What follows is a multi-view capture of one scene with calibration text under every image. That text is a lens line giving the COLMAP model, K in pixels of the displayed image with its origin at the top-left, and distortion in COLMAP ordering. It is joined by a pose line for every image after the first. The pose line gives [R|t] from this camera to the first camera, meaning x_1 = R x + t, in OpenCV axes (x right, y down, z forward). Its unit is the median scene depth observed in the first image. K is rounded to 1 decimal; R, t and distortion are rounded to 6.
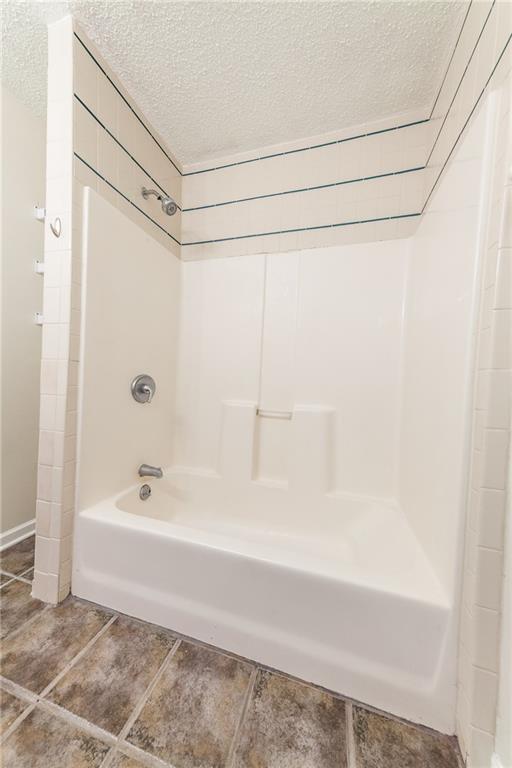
lens RADIAL K [[262.7, 0, 257.5], [0, 262.7, 384.6], [0, 0, 1]] dist [0.004830, 0.003150]
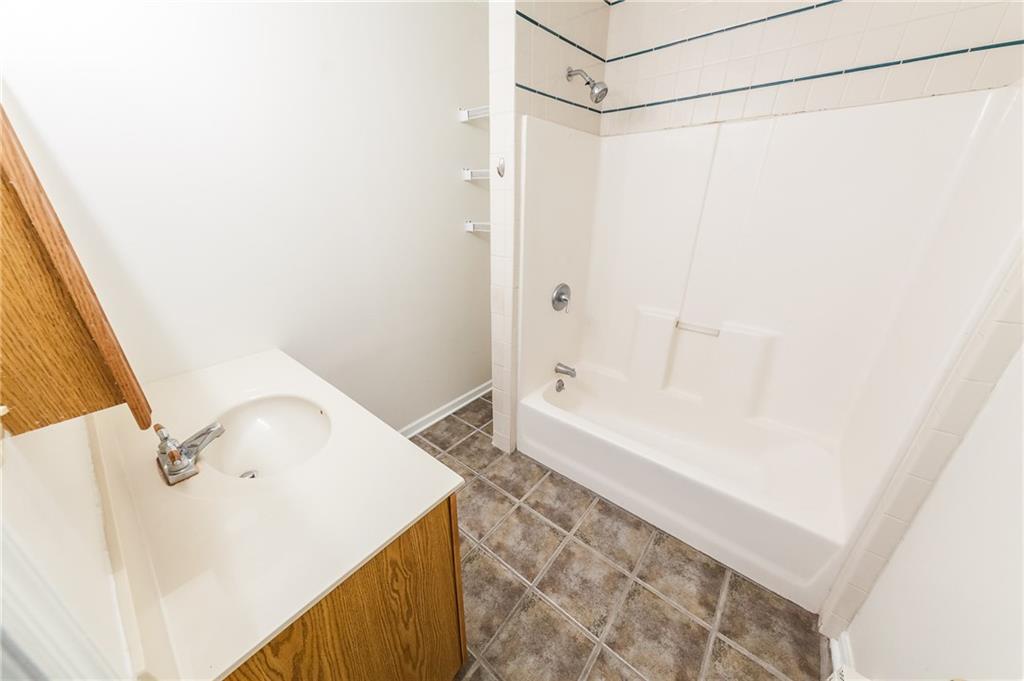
lens RADIAL K [[350.2, 0, 508.8], [0, 350.2, 342.3], [0, 0, 1]] dist [0.004830, 0.003150]
pose [[0.919819, 0.112653, -0.375823, -0.112624], [0.029831, 0.935039, 0.353288, -0.430025], [0.391208, -0.336172, 0.856706, -0.450292]]
